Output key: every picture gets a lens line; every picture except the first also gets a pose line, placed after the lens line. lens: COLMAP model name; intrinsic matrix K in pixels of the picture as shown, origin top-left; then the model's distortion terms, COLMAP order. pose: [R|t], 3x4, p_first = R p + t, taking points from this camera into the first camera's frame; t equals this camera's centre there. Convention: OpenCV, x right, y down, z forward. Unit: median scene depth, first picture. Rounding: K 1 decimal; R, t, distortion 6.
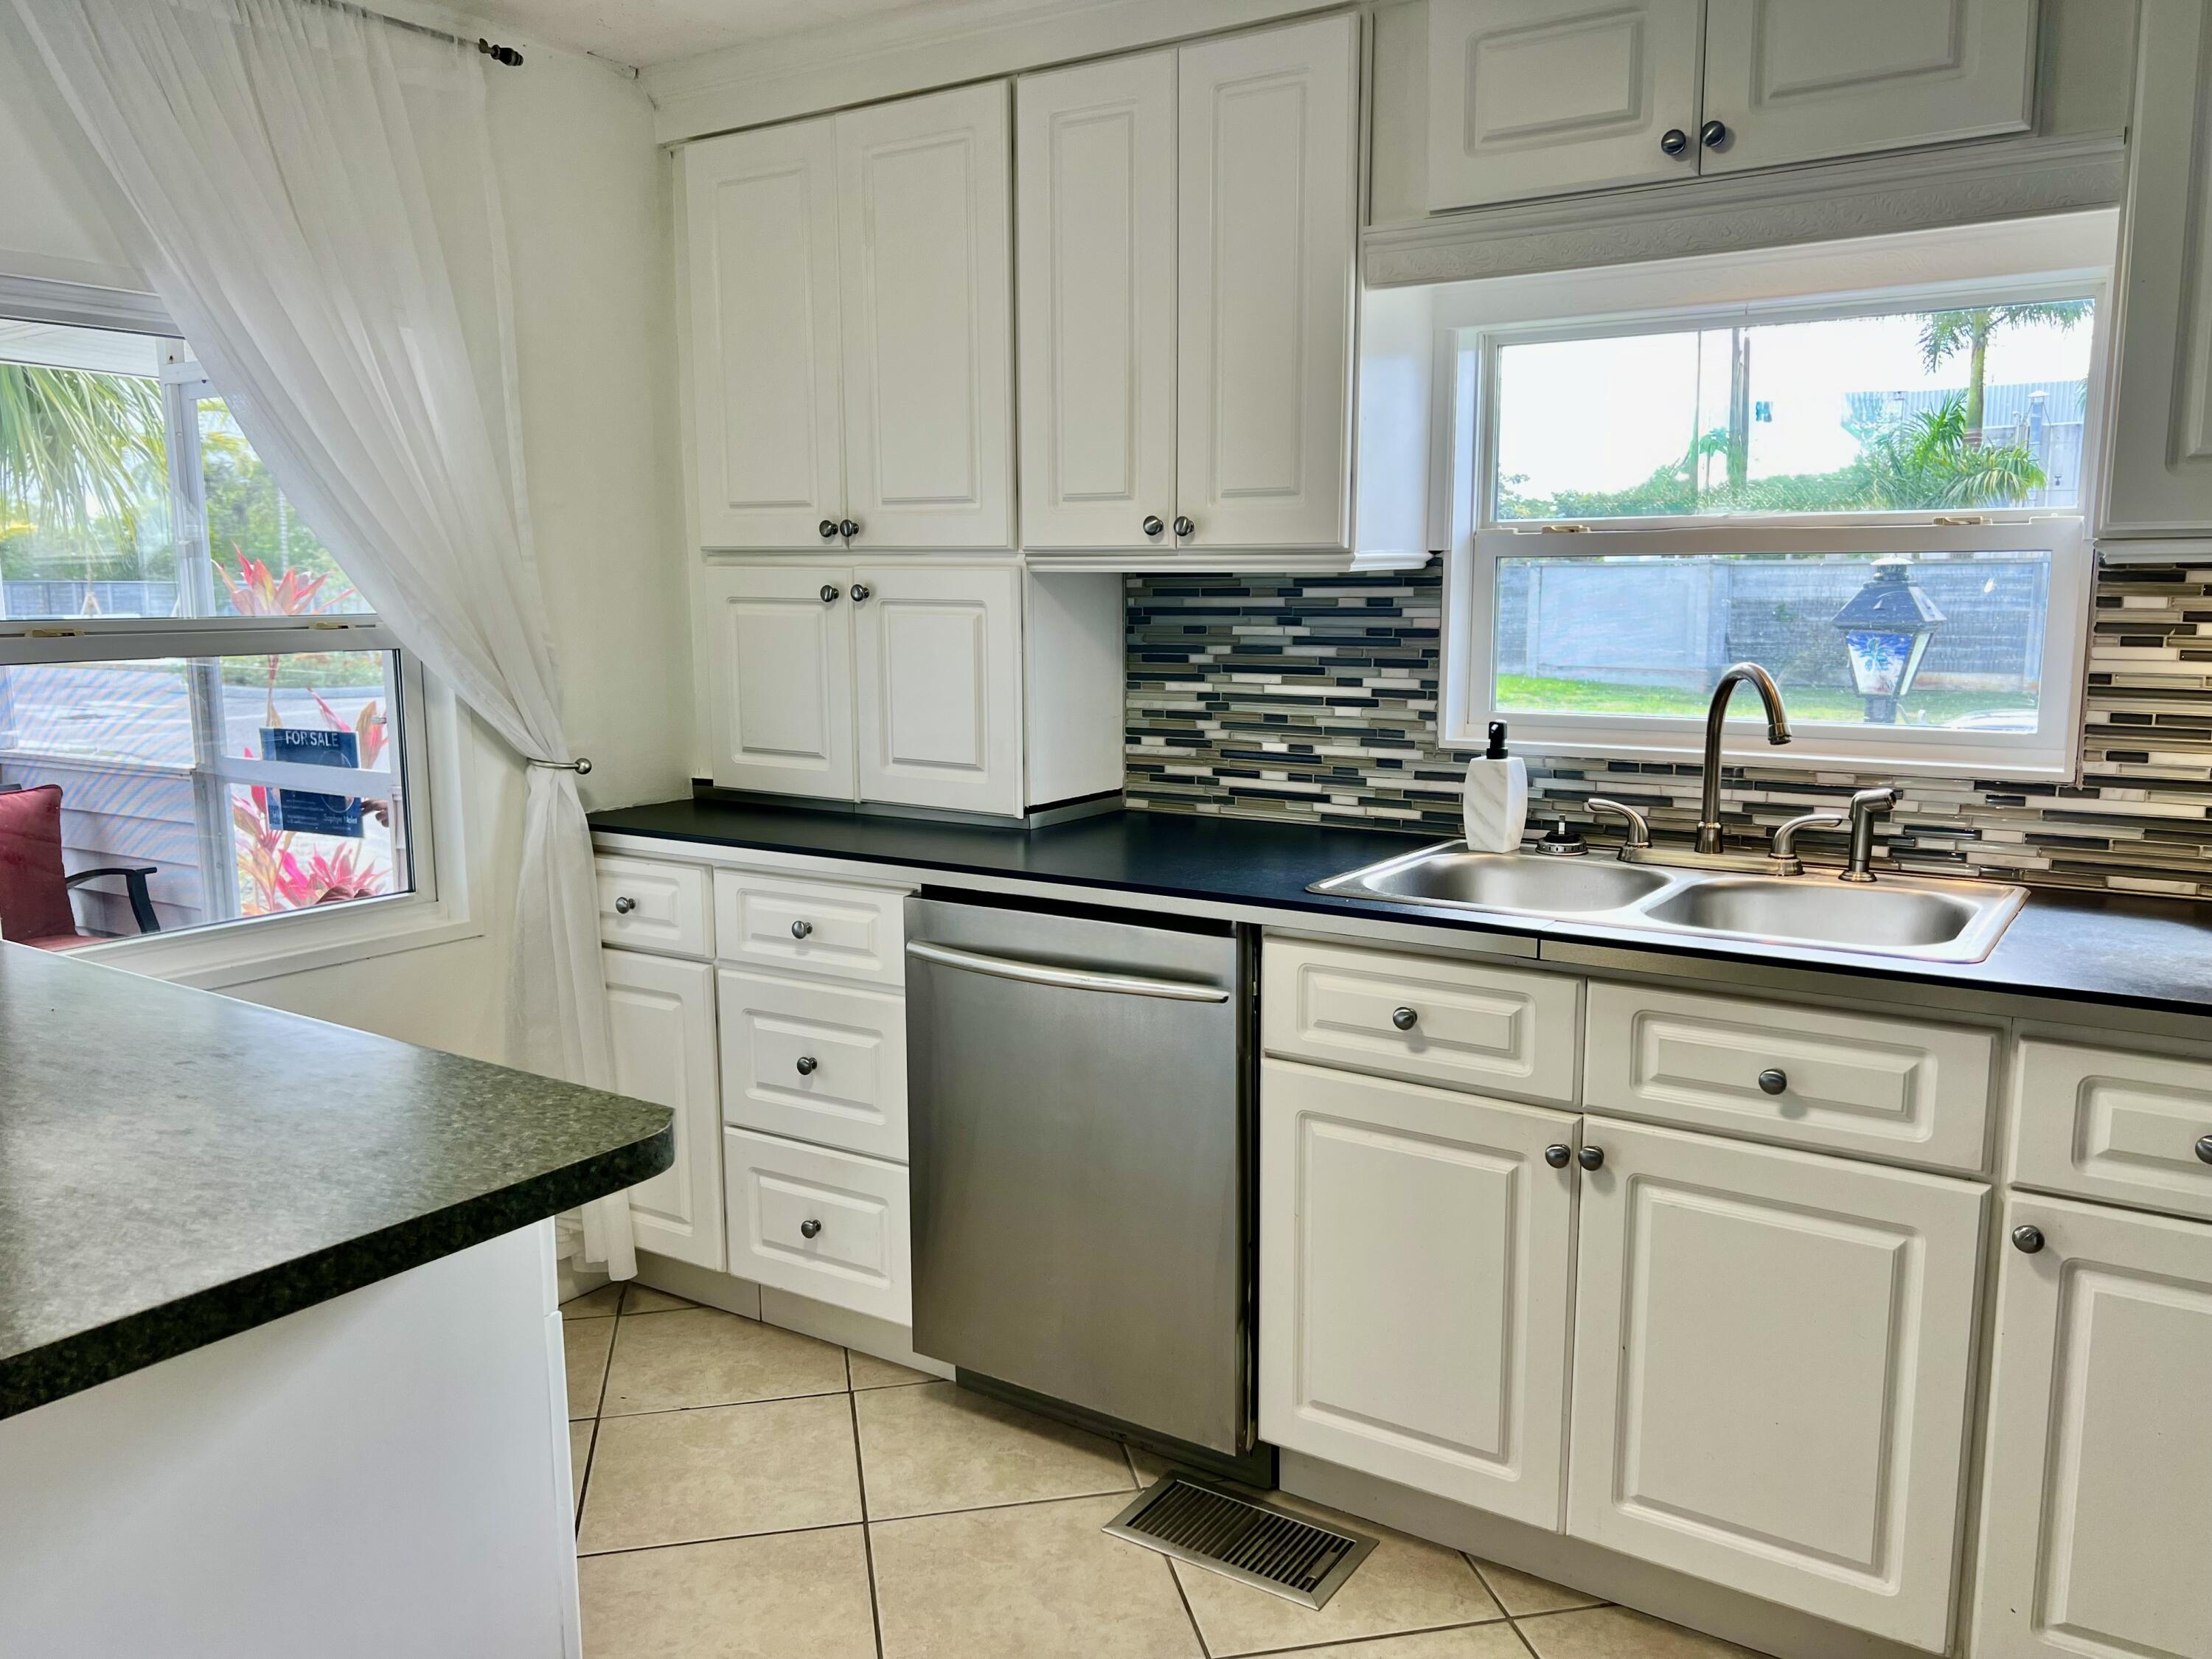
lens RADIAL K [[1647.5, 0, 1111.6], [0, 1647.5, 848.3], [0, 0, 1]] dist [0.068894, -0.080035]
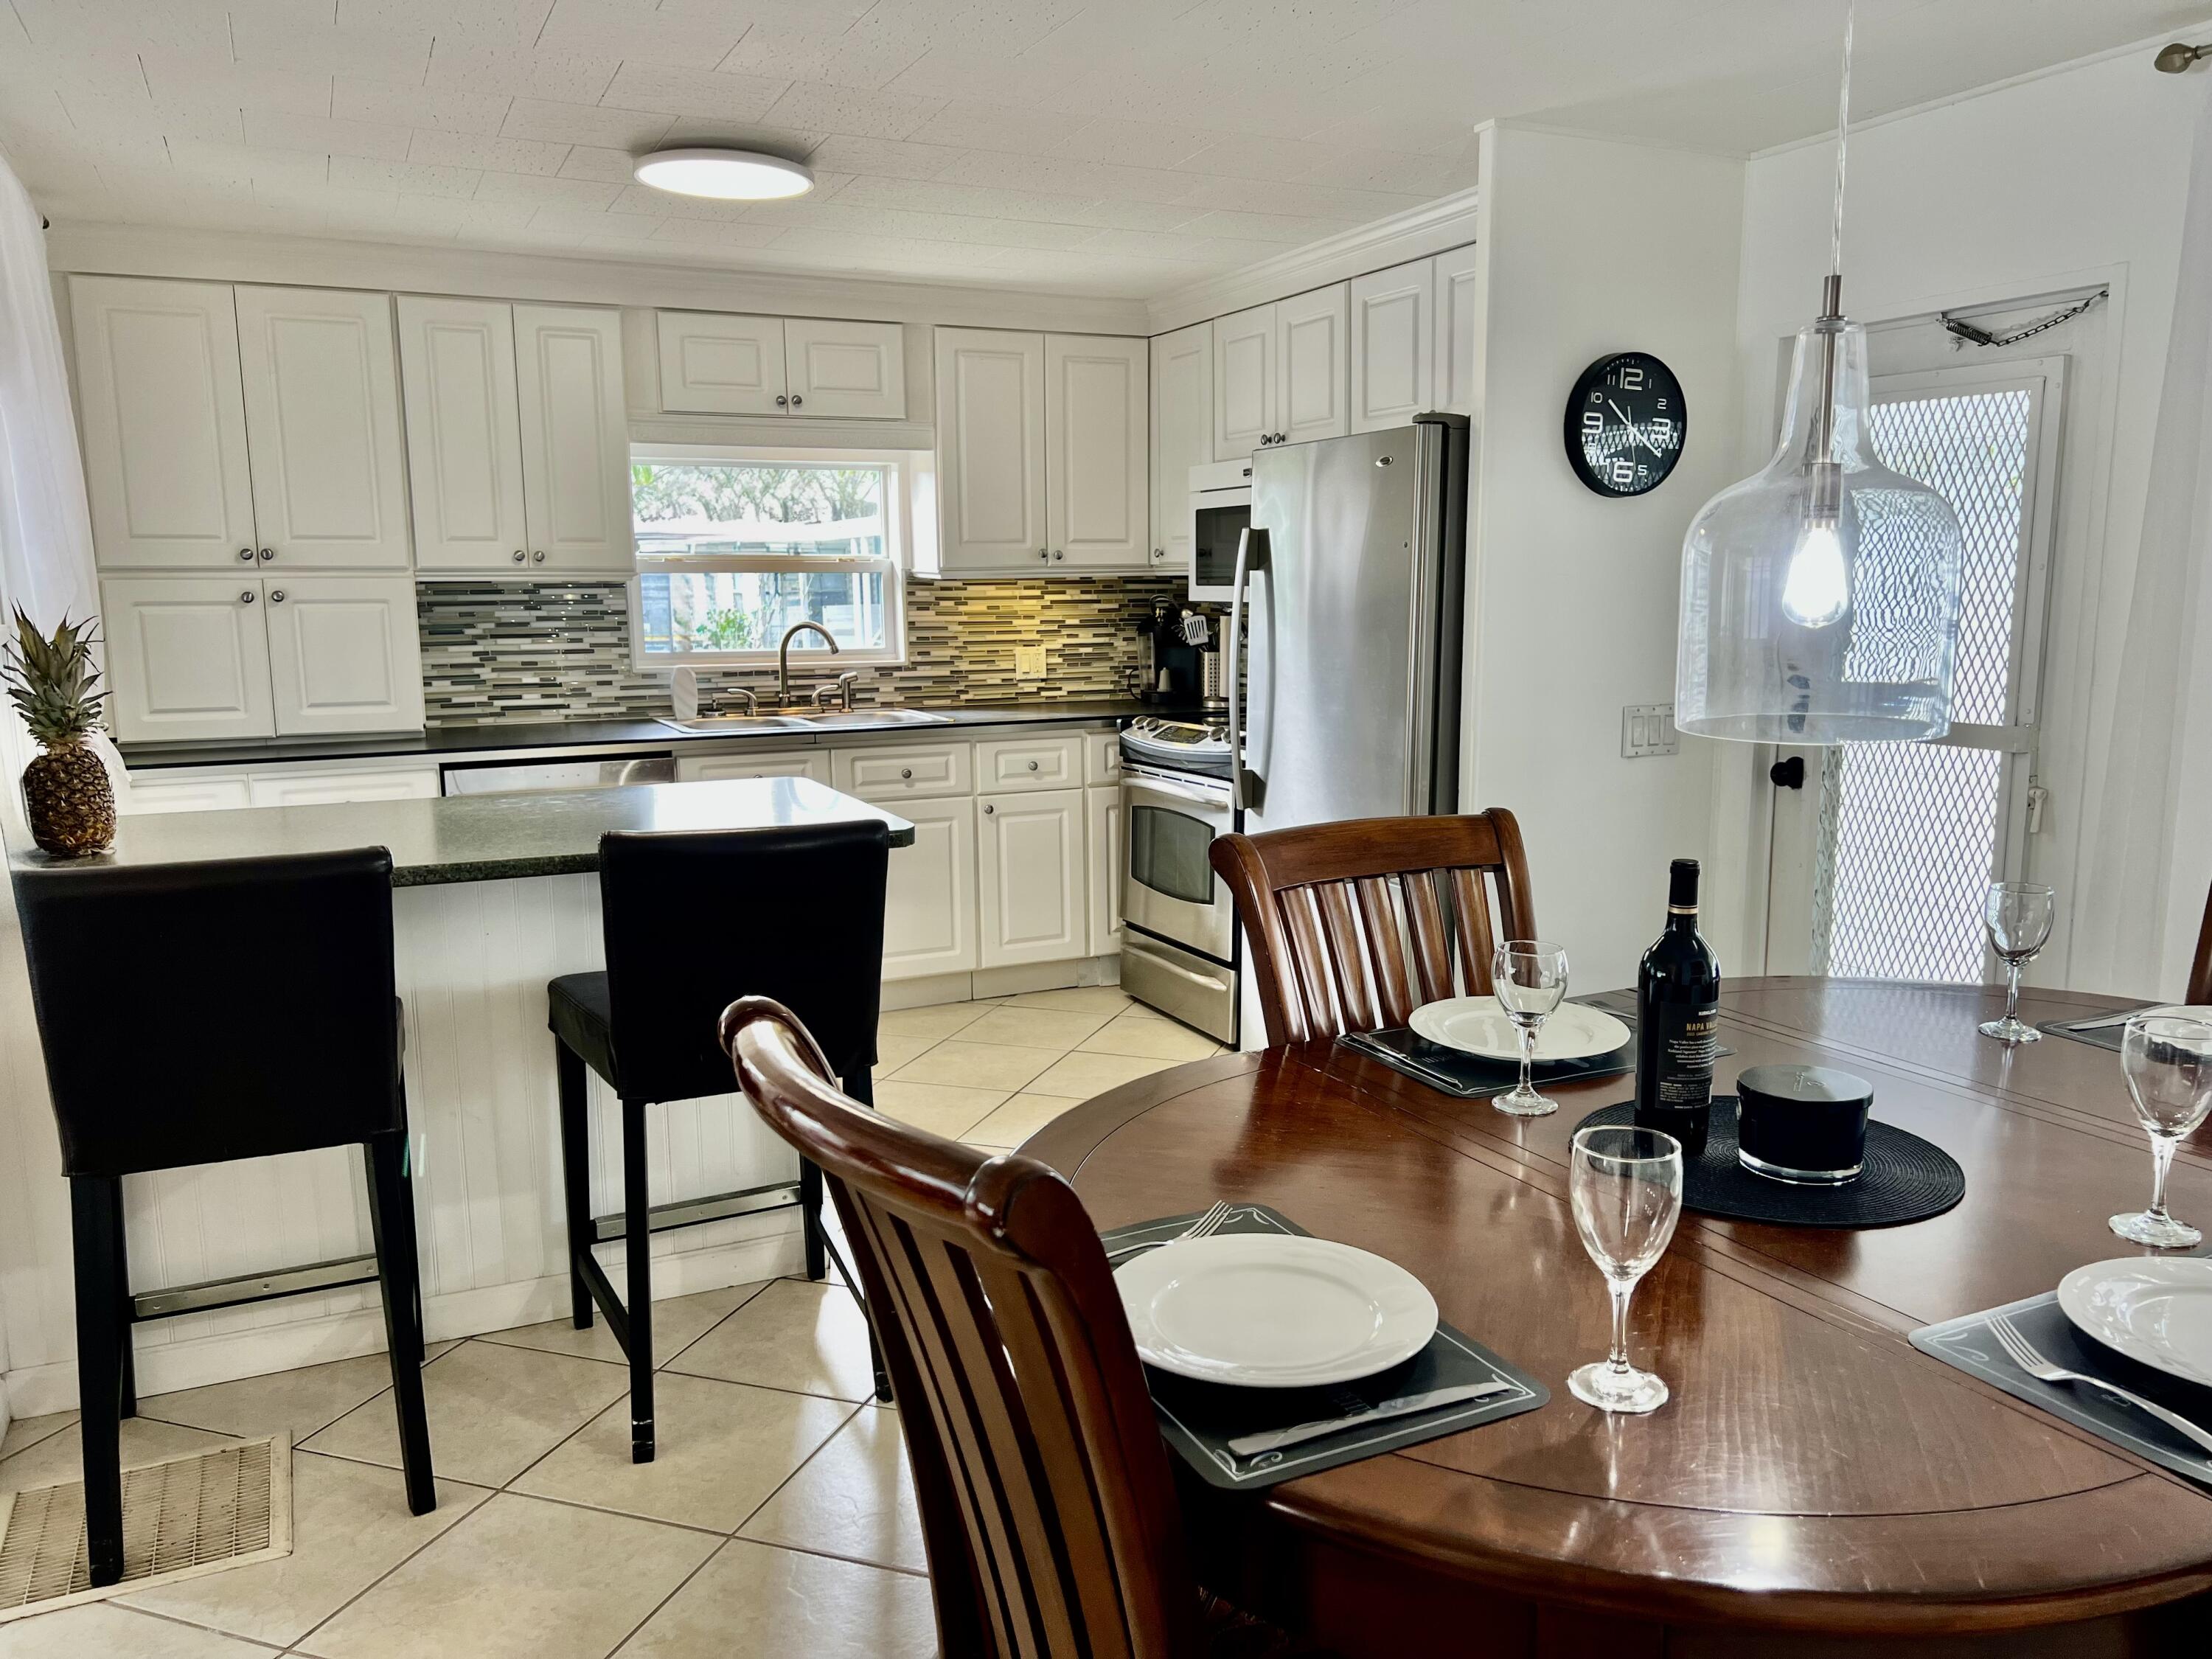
lens RADIAL K [[1673.1, 0, 1200.0], [0, 1673.1, 879.1], [0, 0, 1]] dist [0.004110, -0.040781]
pose [[0.481986, -0.159860, 0.861472, -1.154568], [0.136903, 0.984879, 0.106164, 0.057043], [-0.865417, 0.066768, 0.496584, -0.495367]]
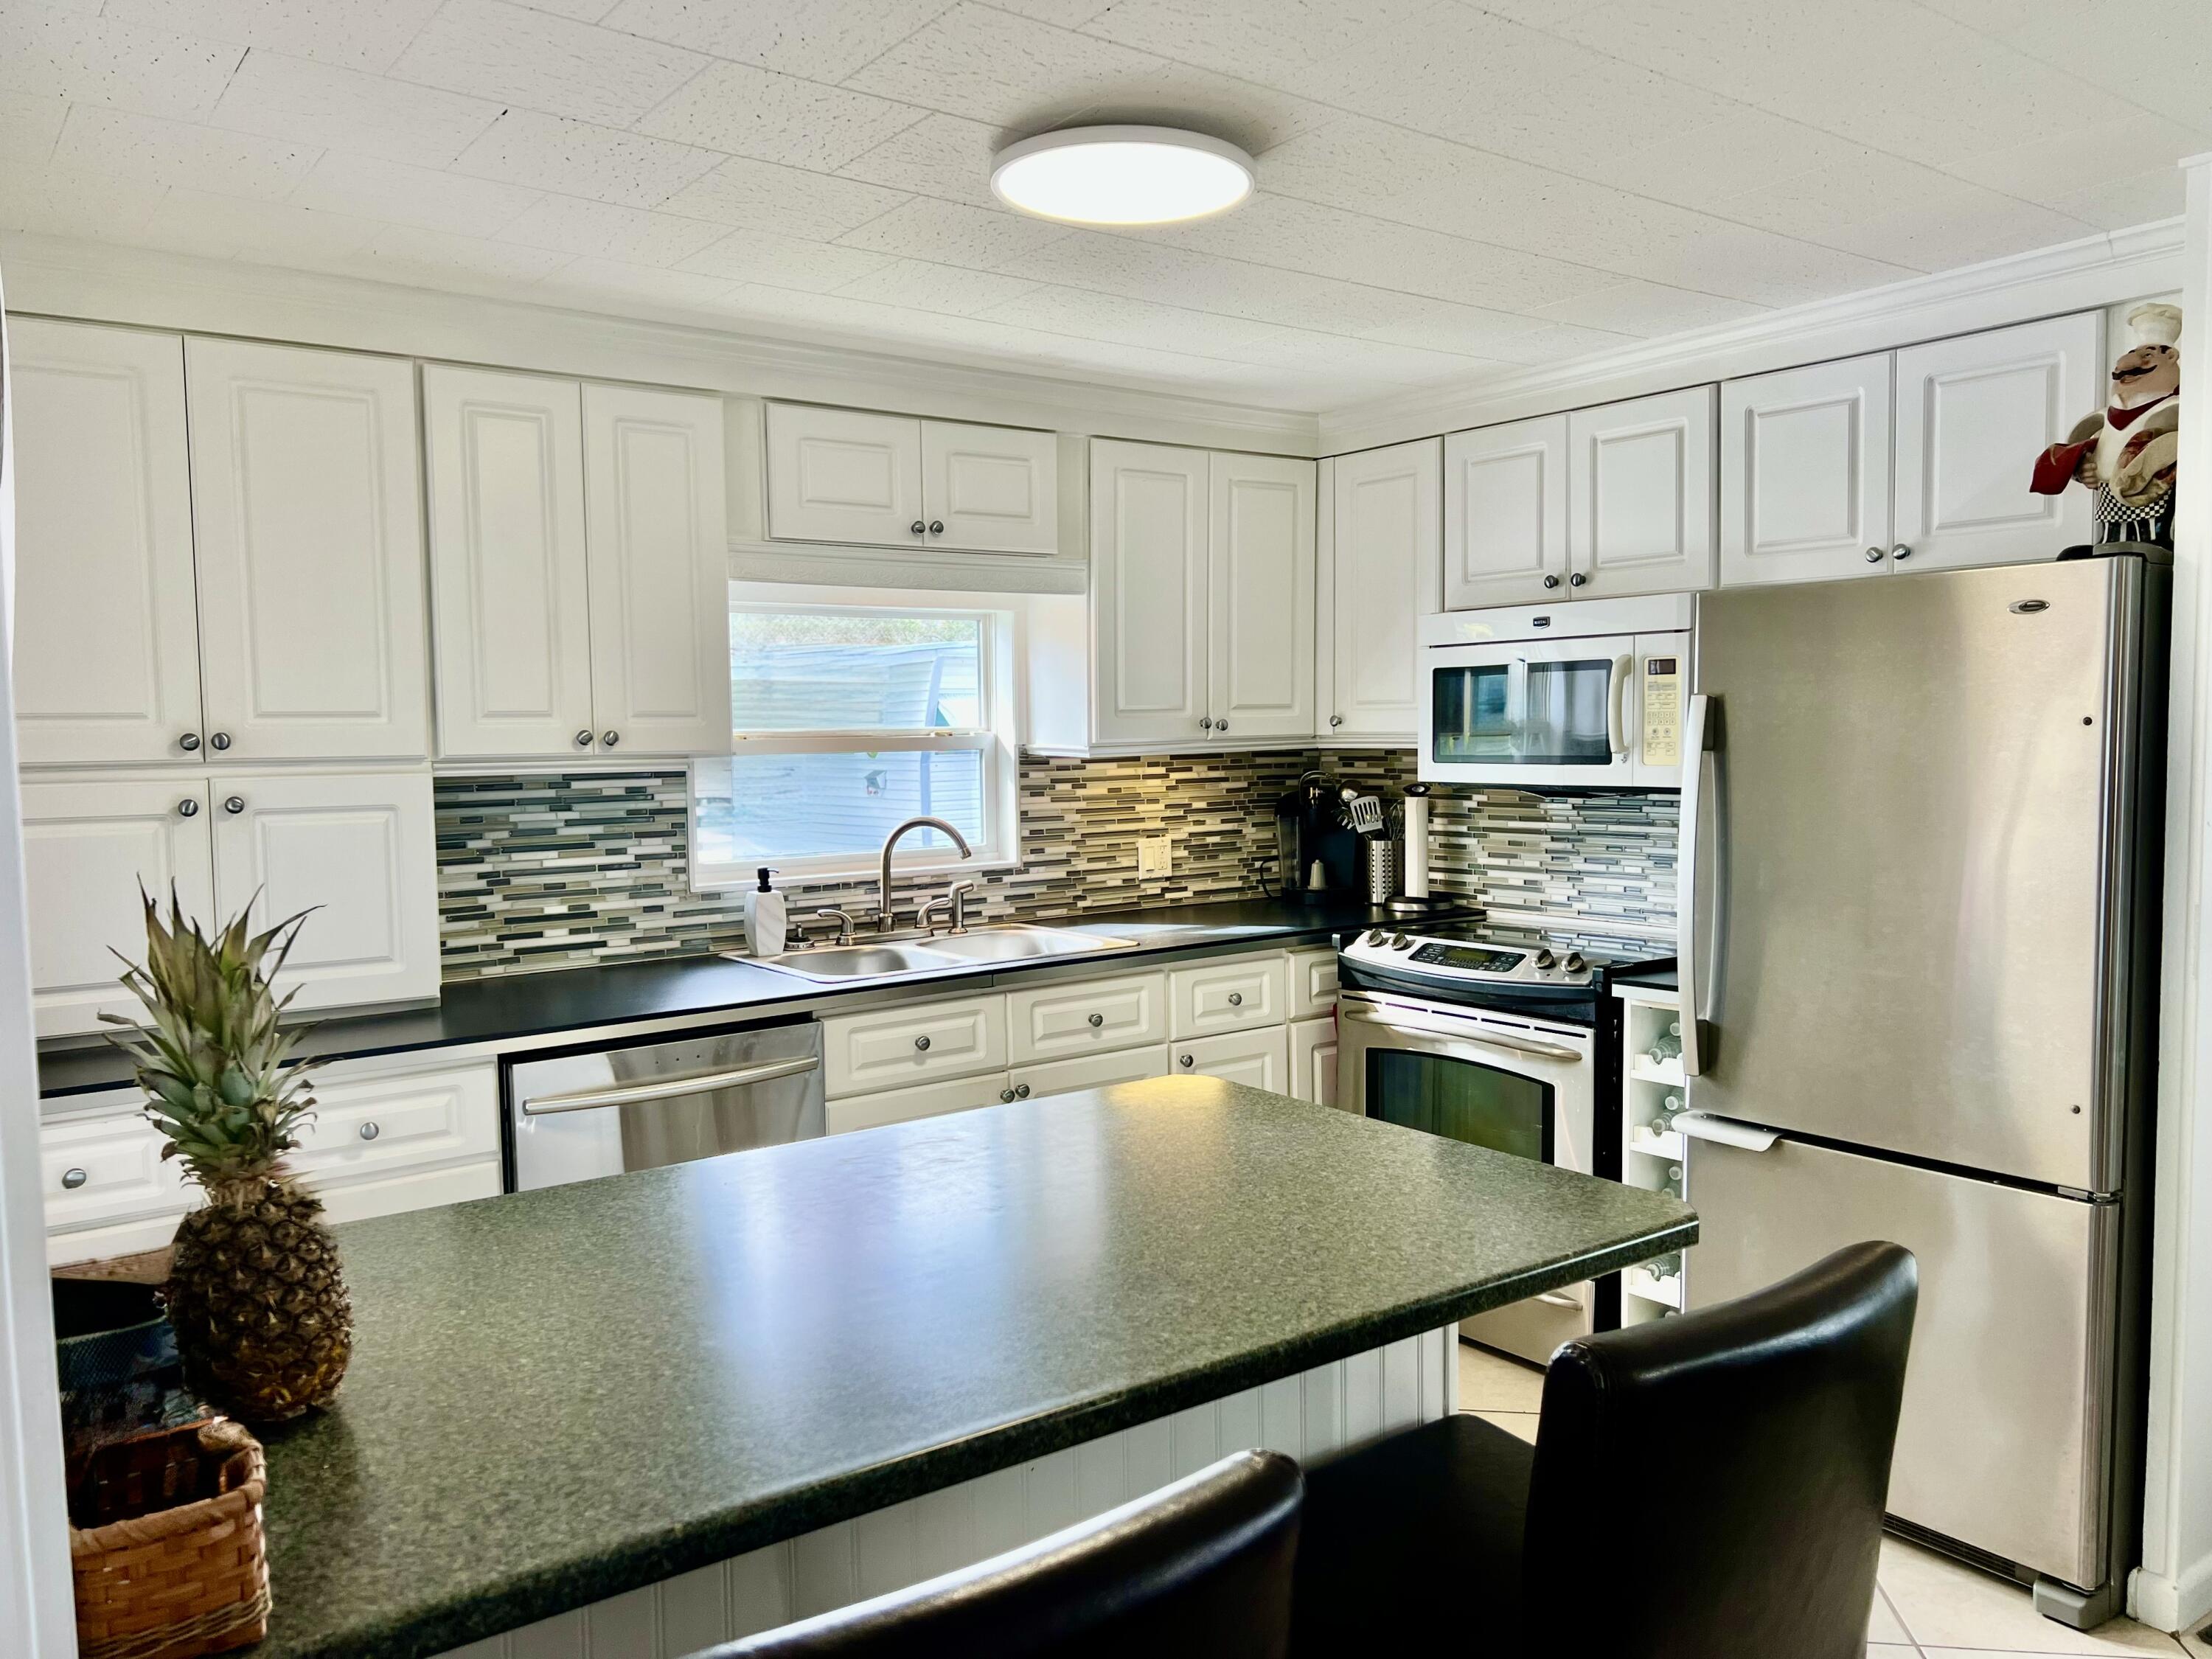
lens RADIAL K [[1663.1, 0, 1174.1], [0, 1663.1, 852.8], [0, 0, 1]] dist [0.036851, -0.084060]
pose [[0.300940, -0.081896, 0.950120, -0.972467], [0.158936, 0.986679, 0.034706, -0.075364], [-0.940305, 0.140564, 0.309948, 0.178403]]
